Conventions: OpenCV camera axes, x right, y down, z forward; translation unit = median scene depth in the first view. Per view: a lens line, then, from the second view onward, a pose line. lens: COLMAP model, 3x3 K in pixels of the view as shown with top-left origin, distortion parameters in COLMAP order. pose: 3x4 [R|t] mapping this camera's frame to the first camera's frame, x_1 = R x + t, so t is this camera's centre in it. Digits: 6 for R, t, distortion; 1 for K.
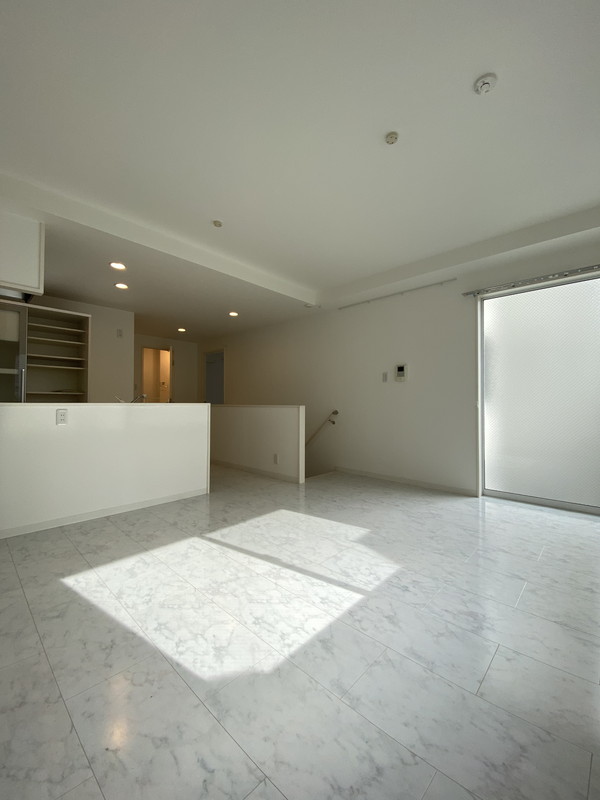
lens RADIAL K [[325.6, 0, 309.3], [0, 325.6, 395.7], [0, 0, 1]] dist [-0.001559, -0.004898]
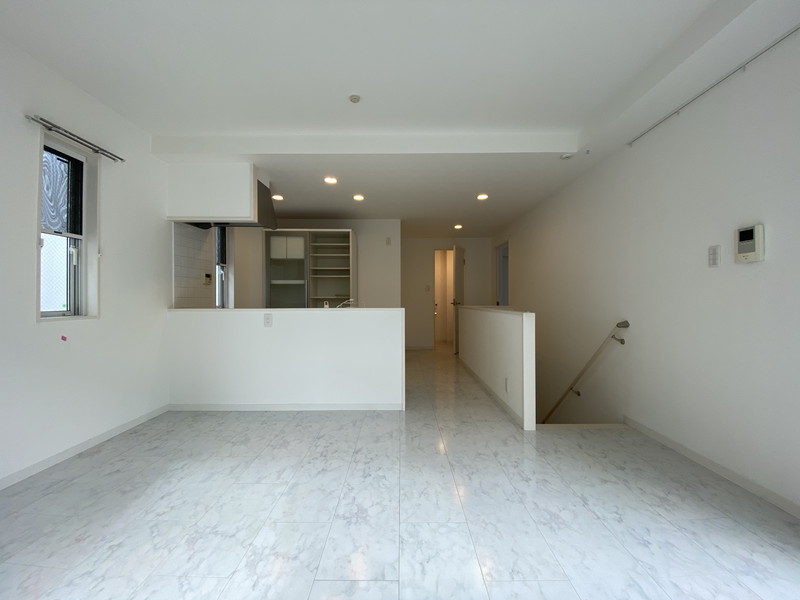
lens RADIAL K [[325.6, 0, 401.6], [0, 325.6, 302.1], [0, 0, 1]] dist [-0.001559, -0.004898]
pose [[0.660586, 0.001013, -0.750750, 0.671520], [0.023142, 0.999496, 0.021710, -0.027361], [0.750394, -0.031715, 0.660230, 0.815164]]
